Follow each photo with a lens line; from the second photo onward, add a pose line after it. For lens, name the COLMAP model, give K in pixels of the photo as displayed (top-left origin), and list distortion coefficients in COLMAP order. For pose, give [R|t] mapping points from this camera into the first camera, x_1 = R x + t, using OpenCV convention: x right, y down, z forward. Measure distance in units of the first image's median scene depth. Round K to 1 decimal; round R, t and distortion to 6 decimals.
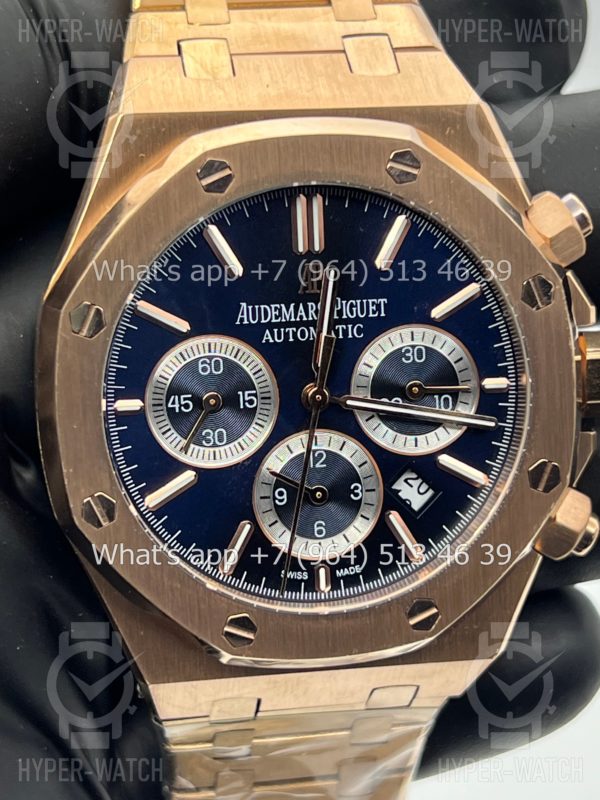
lens RADIAL K [[1892.4, 0, 292.1], [0, 1892.4, 398.6], [0, 0, 1]] dist [0.229931, 0.000000]
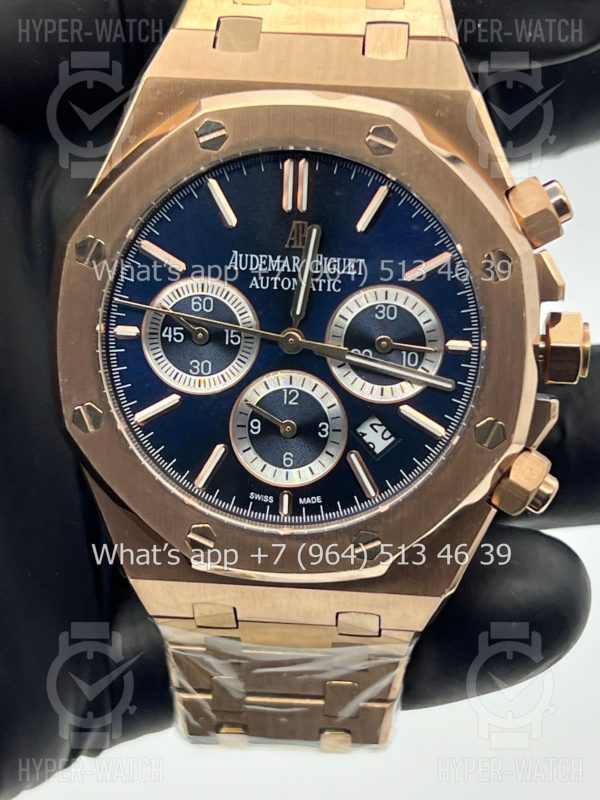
lens RADIAL K [[1892.4, 0, 303.8], [0, 1892.4, 397.9], [0, 0, 1]] dist [0.229931, 0.000000]
pose [[0.971618, 0.102559, -0.213167, 0.261007], [-0.104785, 0.994495, 0.000859, 0.030963], [0.212081, 0.021502, 0.977015, -0.090891]]
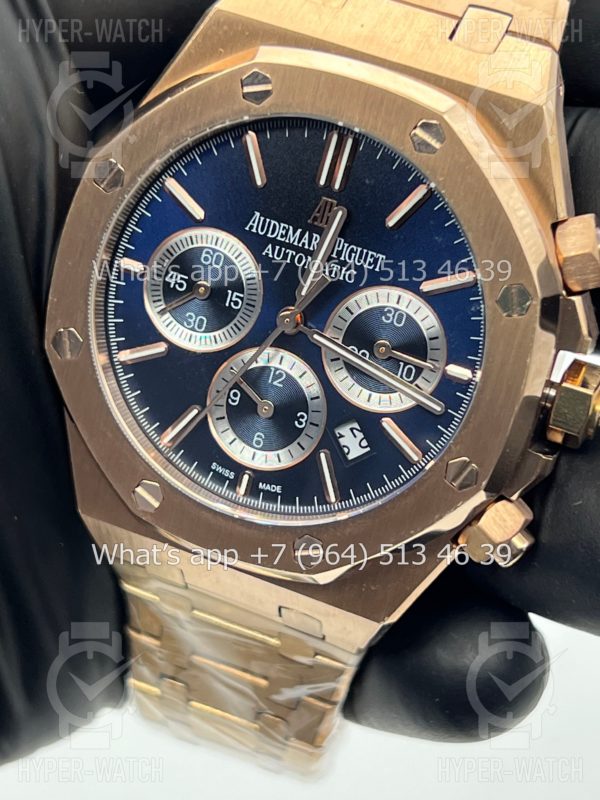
lens RADIAL K [[1892.4, 0, 297.0], [0, 1892.4, 406.9], [0, 0, 1]] dist [0.229931, 0.000000]
pose [[0.859524, 0.367971, -0.354704, 0.406758], [-0.352792, 0.929310, 0.109179, -0.072435], [0.369805, 0.031295, 0.928582, 0.024029]]
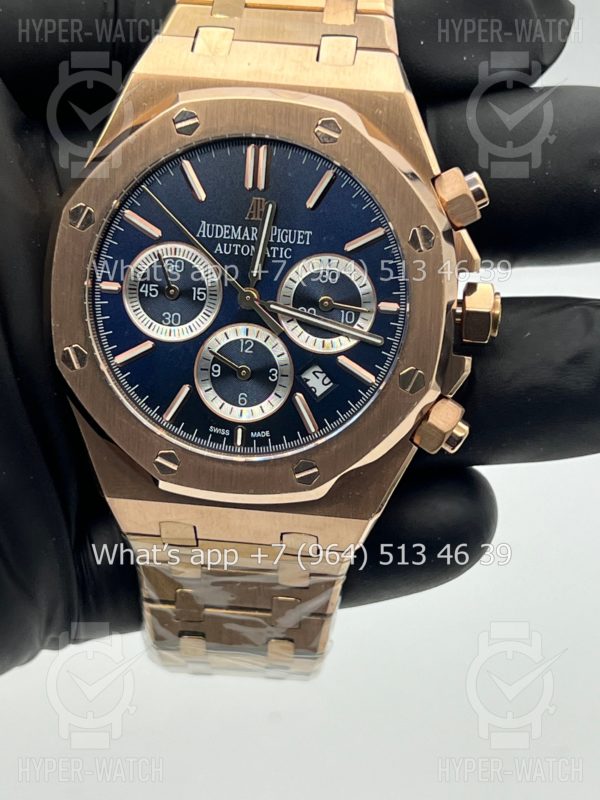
lens RADIAL K [[1892.4, 0, 304.3], [0, 1892.4, 399.4], [0, 0, 1]] dist [0.229931, 0.000000]
pose [[0.966648, 0.129813, -0.220770, 0.352554], [-0.137008, 0.990415, -0.017530, 0.087279], [0.216379, 0.047193, 0.975168, -0.284806]]
